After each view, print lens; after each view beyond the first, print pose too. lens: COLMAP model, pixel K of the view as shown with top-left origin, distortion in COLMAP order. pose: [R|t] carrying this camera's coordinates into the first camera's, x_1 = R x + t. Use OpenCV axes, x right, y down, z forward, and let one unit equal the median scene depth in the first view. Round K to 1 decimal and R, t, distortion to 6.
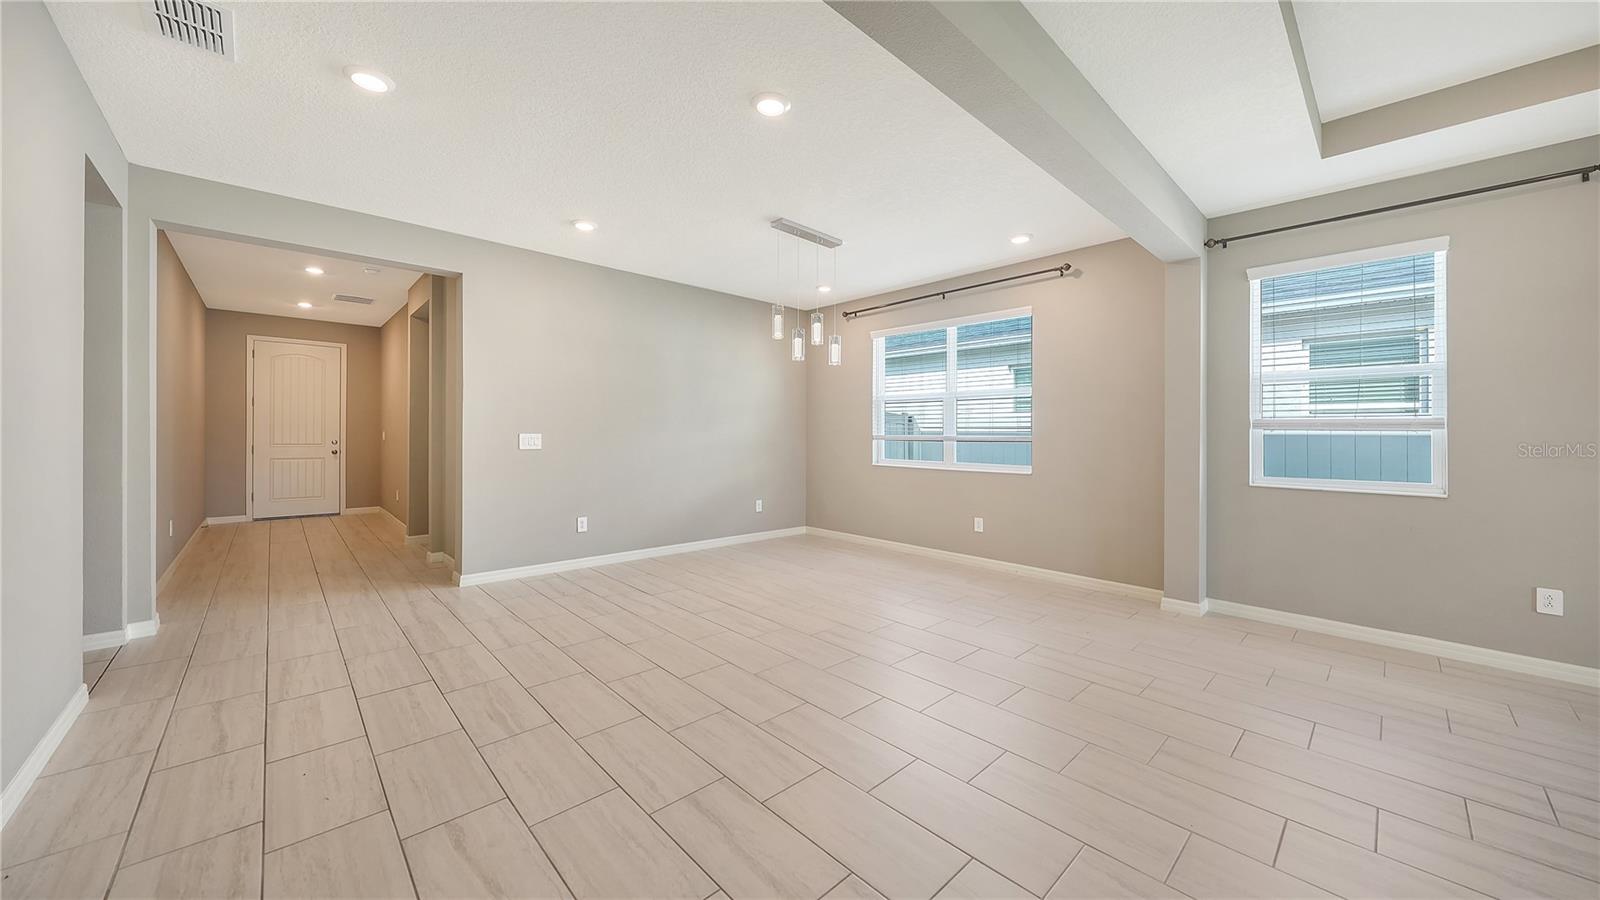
lens RADIAL K [[560.1, 0, 791.9], [0, 560.1, 441.7], [0, 0, 1]] dist [-0.000095, -0.000003]
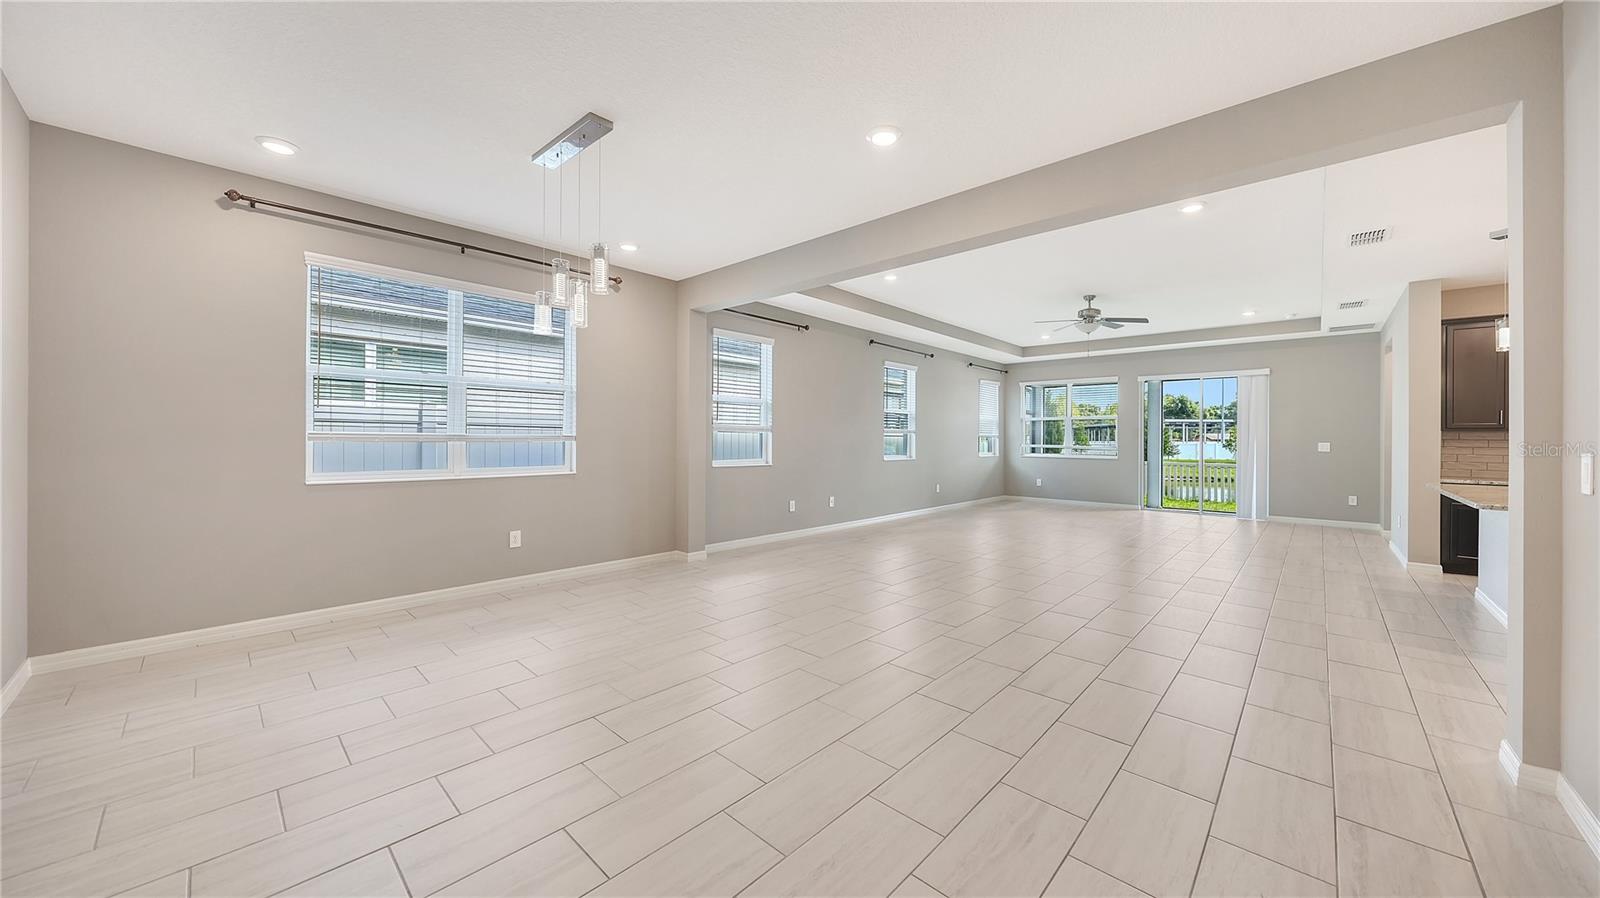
lens RADIAL K [[564.4, 0, 830.1], [0, 564.4, 438.8], [0, 0, 1]] dist [-0.000449, -0.000101]
pose [[-0.102770, -0.009423, 0.994660, -0.721158], [0.001103, 0.999953, 0.009587, -0.014975], [-0.994705, 0.002083, -0.102755, 0.782412]]
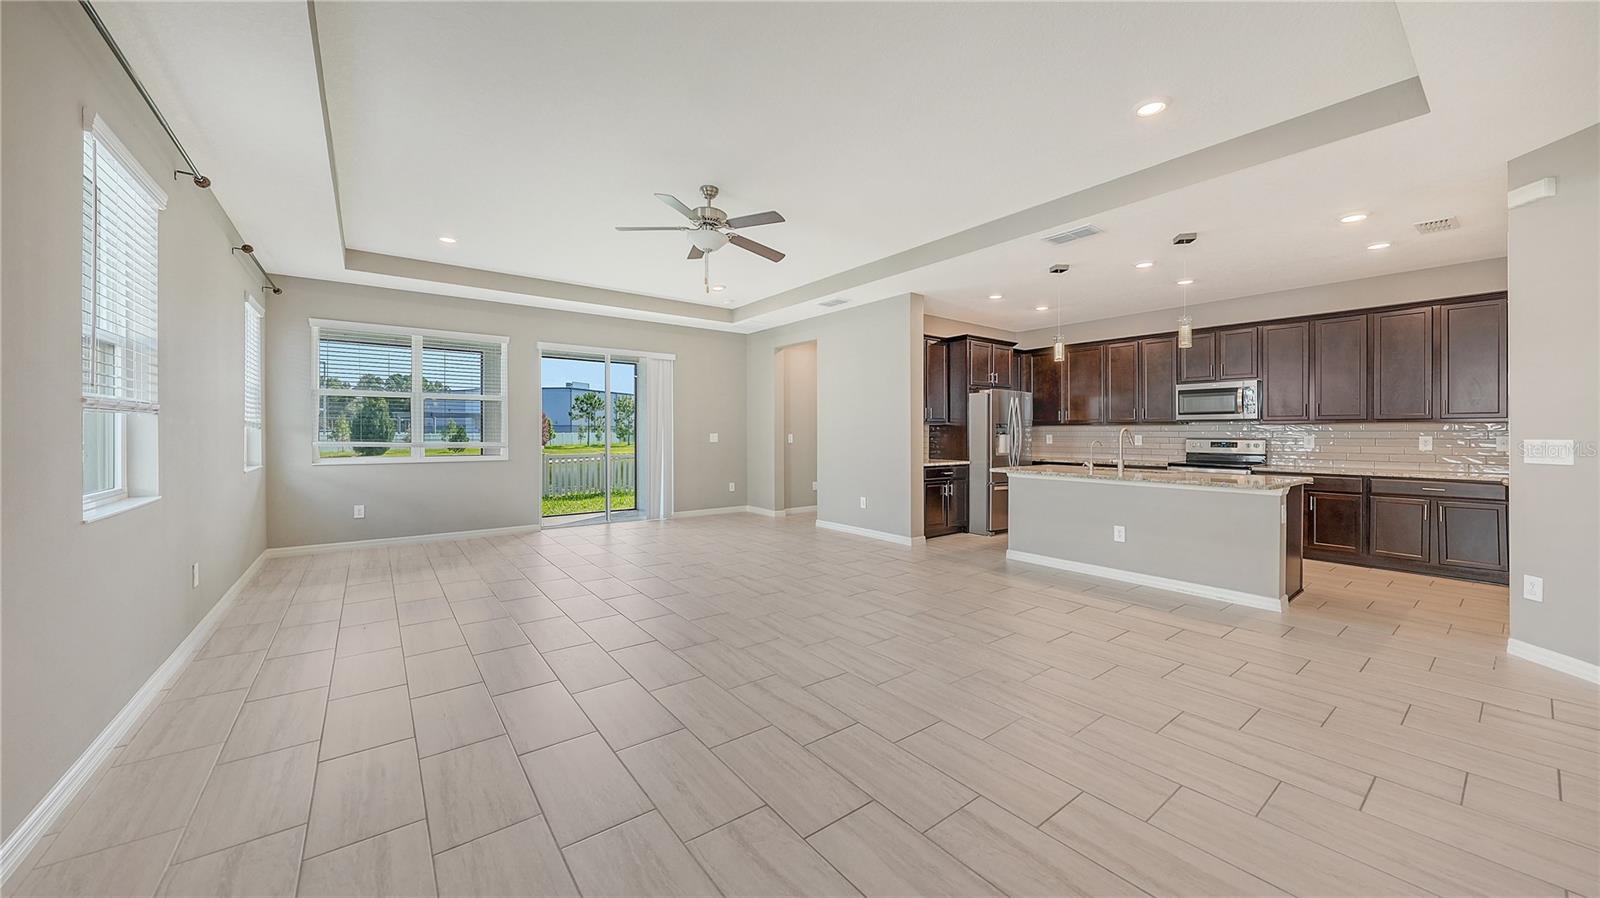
lens RADIAL K [[551.0, 0, 798.5], [0, 551.0, 427.6], [0, 0, 1]] dist [0.000474, 0.000029]
pose [[-0.994472, -0.008107, 0.104685, 0.627116], [-0.007724, 0.999962, 0.004070, -0.010747], [-0.104714, 0.003239, -0.994497, 0.780652]]
